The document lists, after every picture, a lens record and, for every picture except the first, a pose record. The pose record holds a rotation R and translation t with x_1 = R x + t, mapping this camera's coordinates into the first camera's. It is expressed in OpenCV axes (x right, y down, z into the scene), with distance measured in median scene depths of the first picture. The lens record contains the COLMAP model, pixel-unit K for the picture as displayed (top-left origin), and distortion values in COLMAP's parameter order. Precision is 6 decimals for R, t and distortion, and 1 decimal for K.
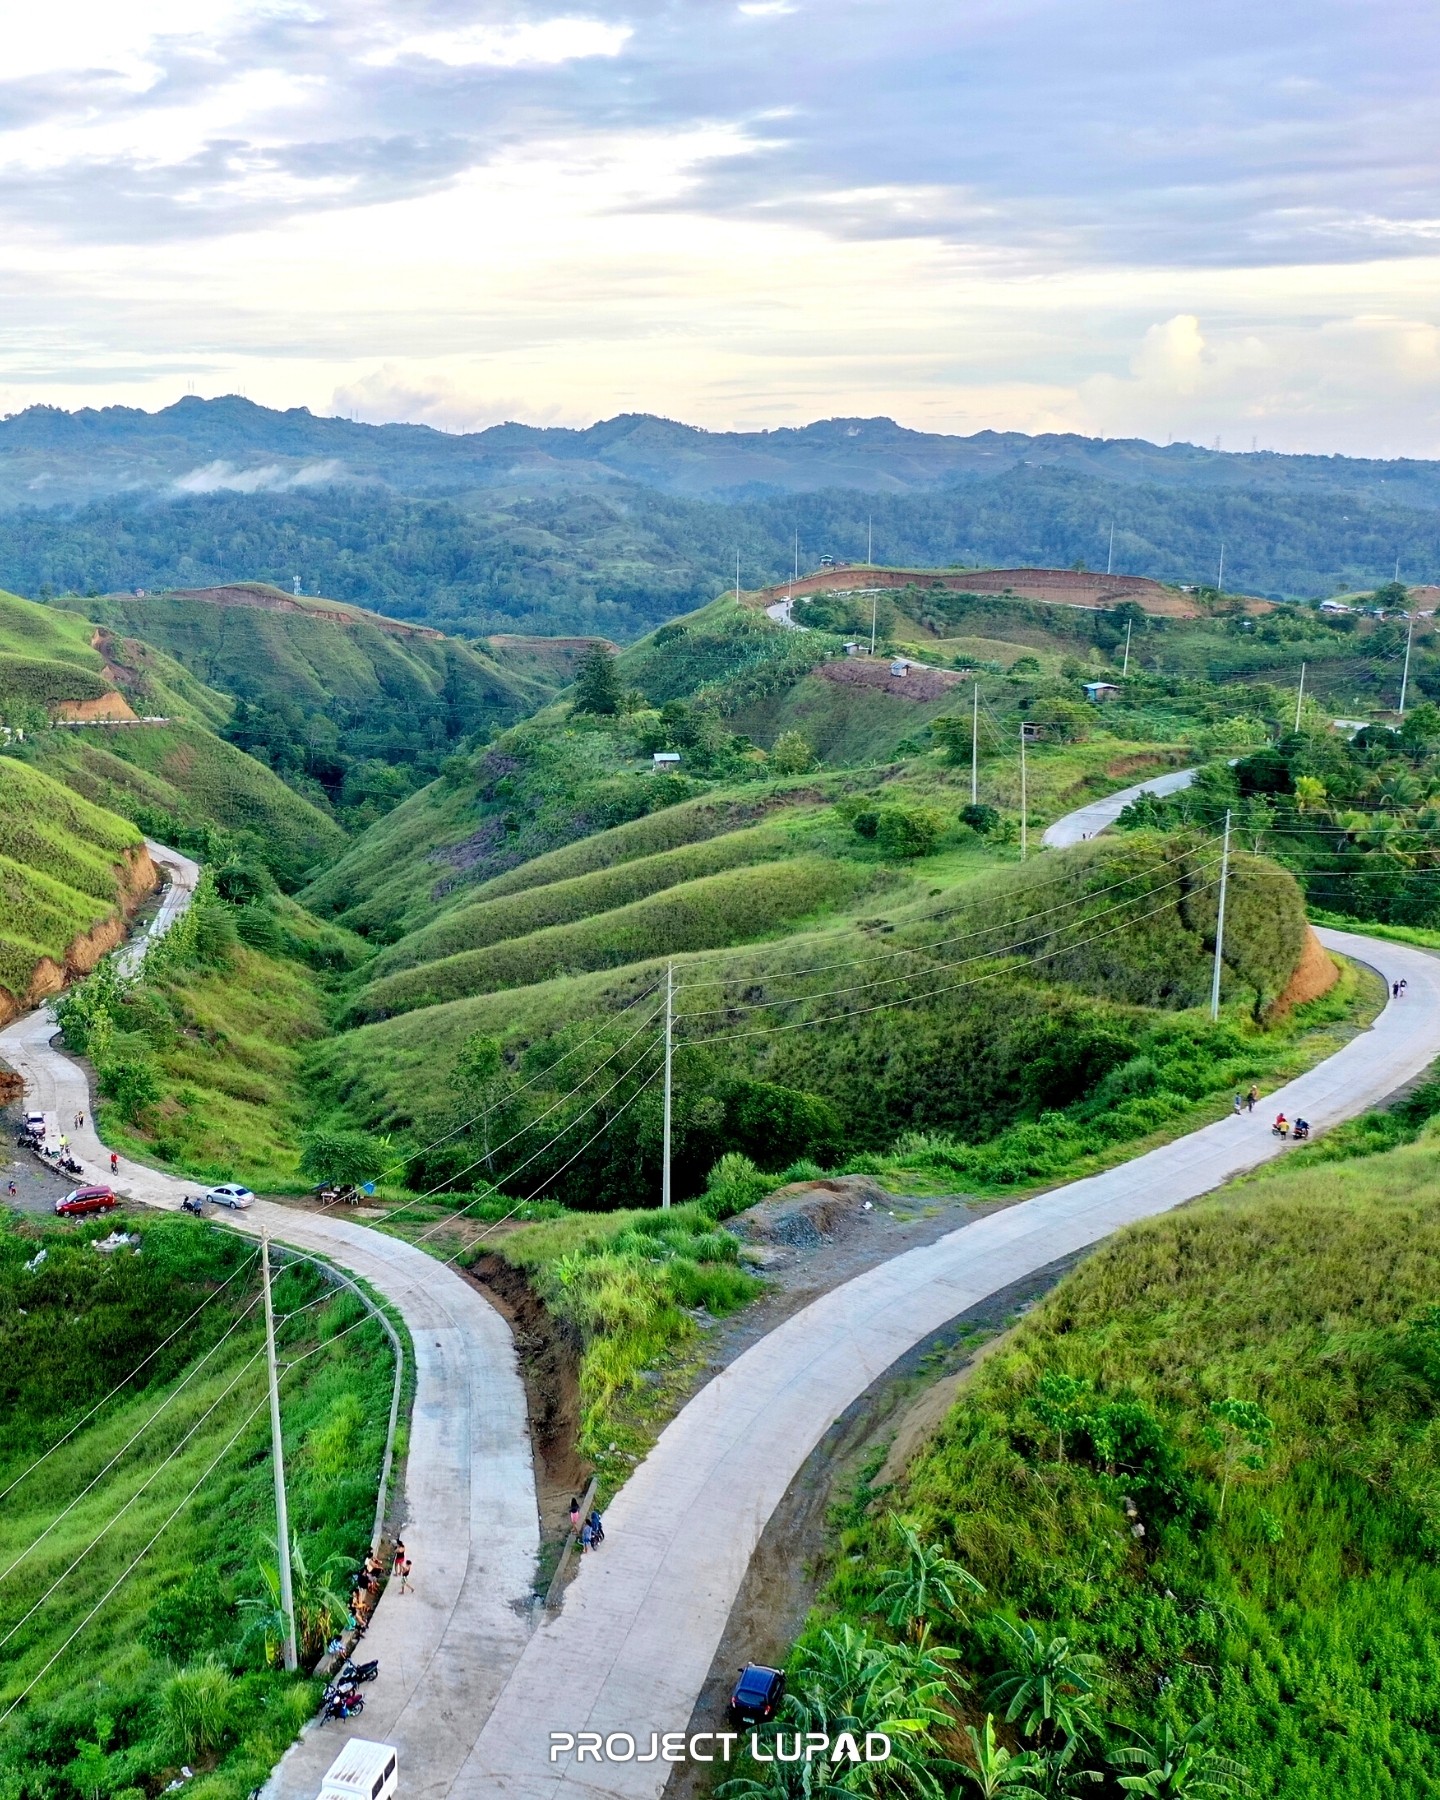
lens RADIAL K [[2096.2, 0, 396.6], [0, 2096.2, 898.2], [0, 0, 1]] dist [-0.026519, 0.002326]
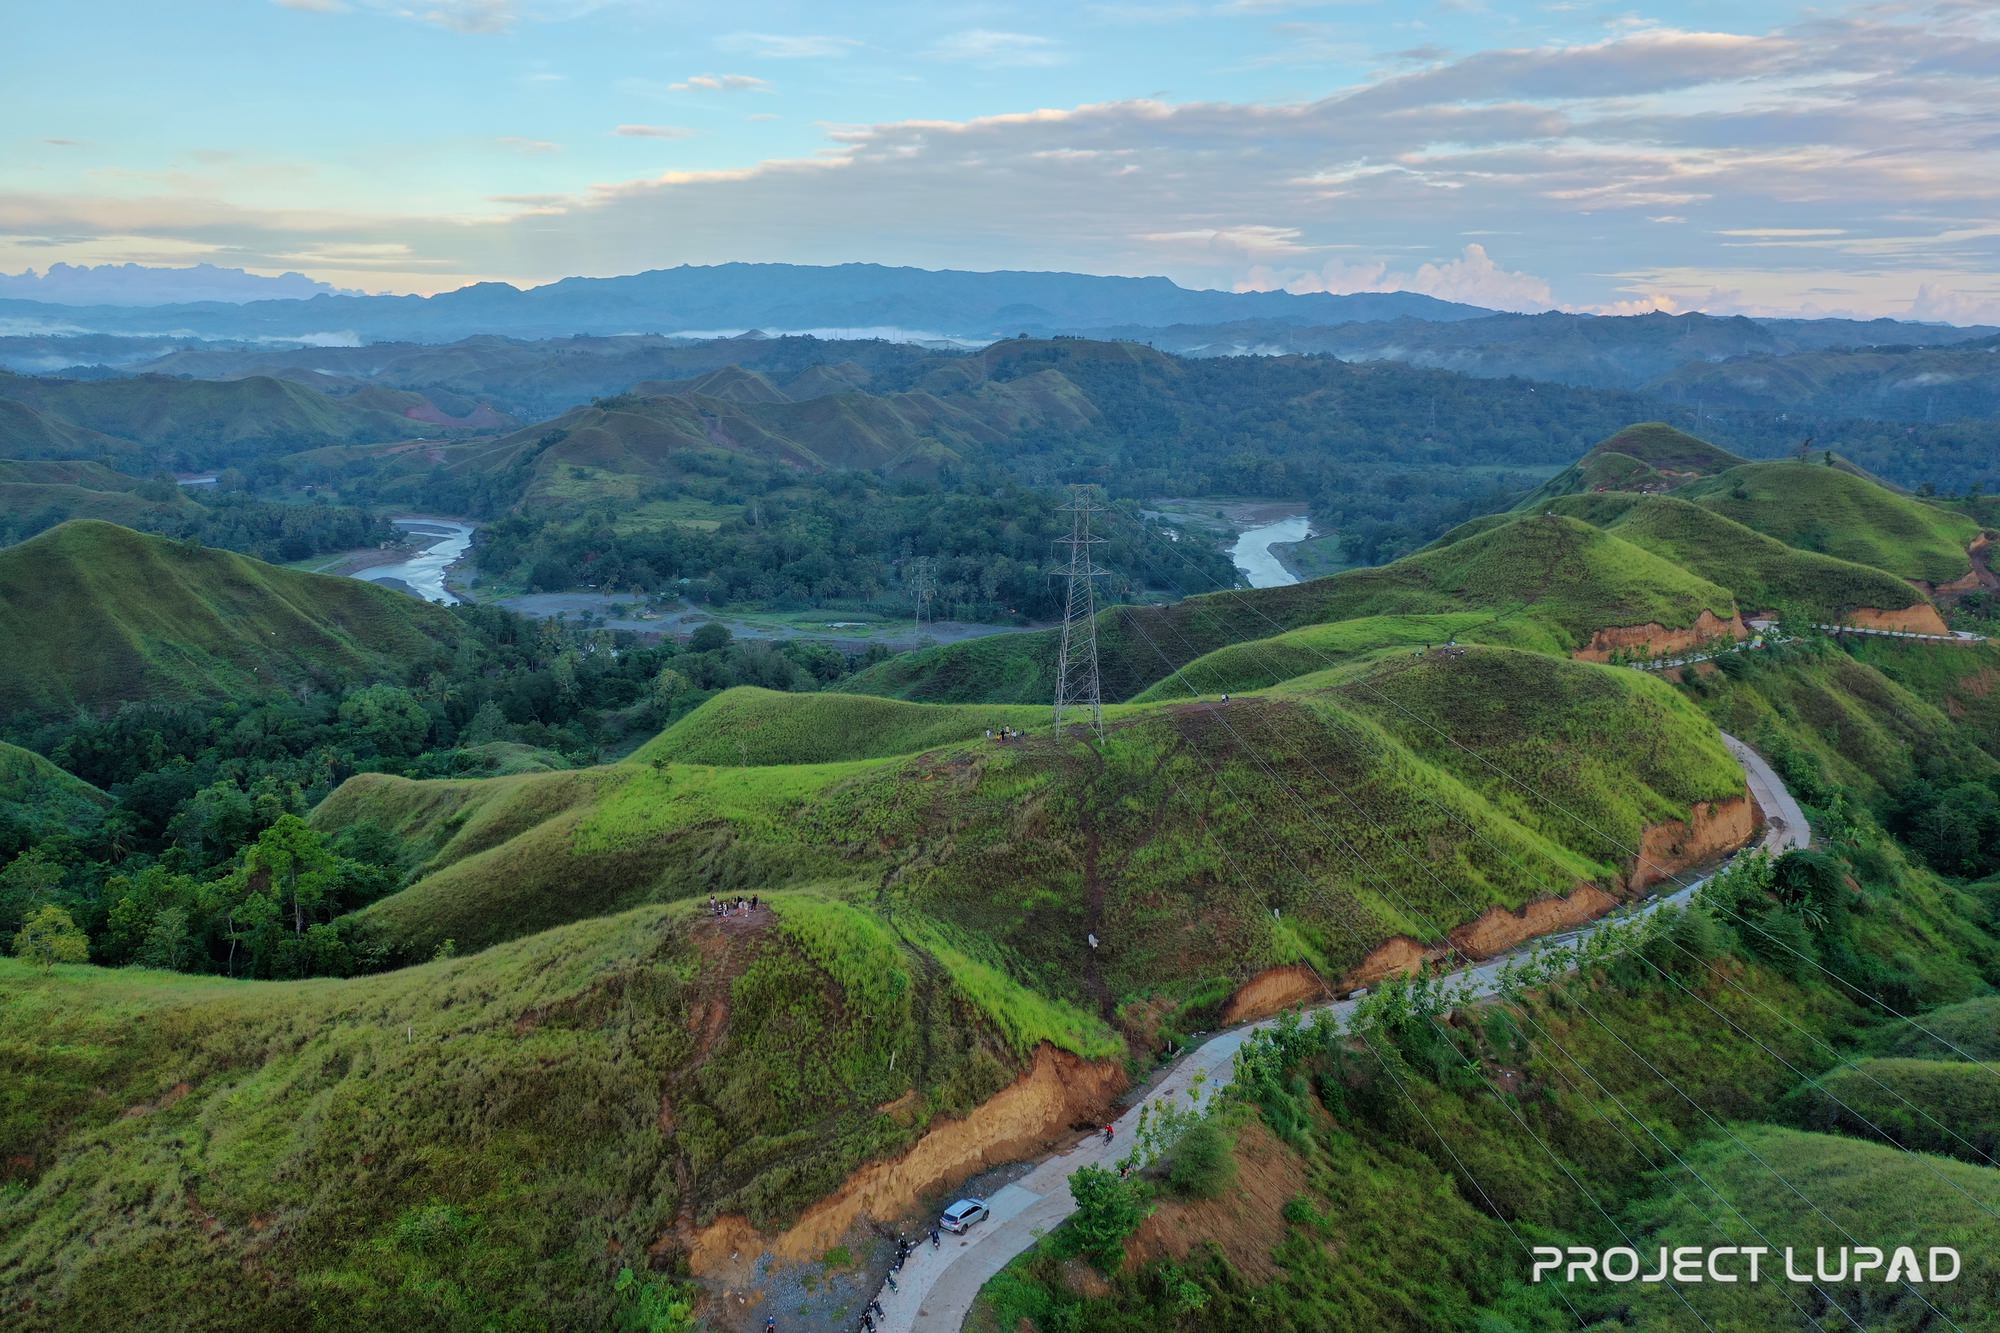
lens RADIAL K [[1552.7, 0, 995.7], [0, 1552.7, 663.6], [0, 0, 1]] dist [-0.027888, 0.000849]
pose [[0.701116, 0.152834, -0.696475, 0.101914], [-0.157475, 0.985830, 0.057806, -0.064725], [0.695440, 0.069149, 0.715249, 0.258653]]
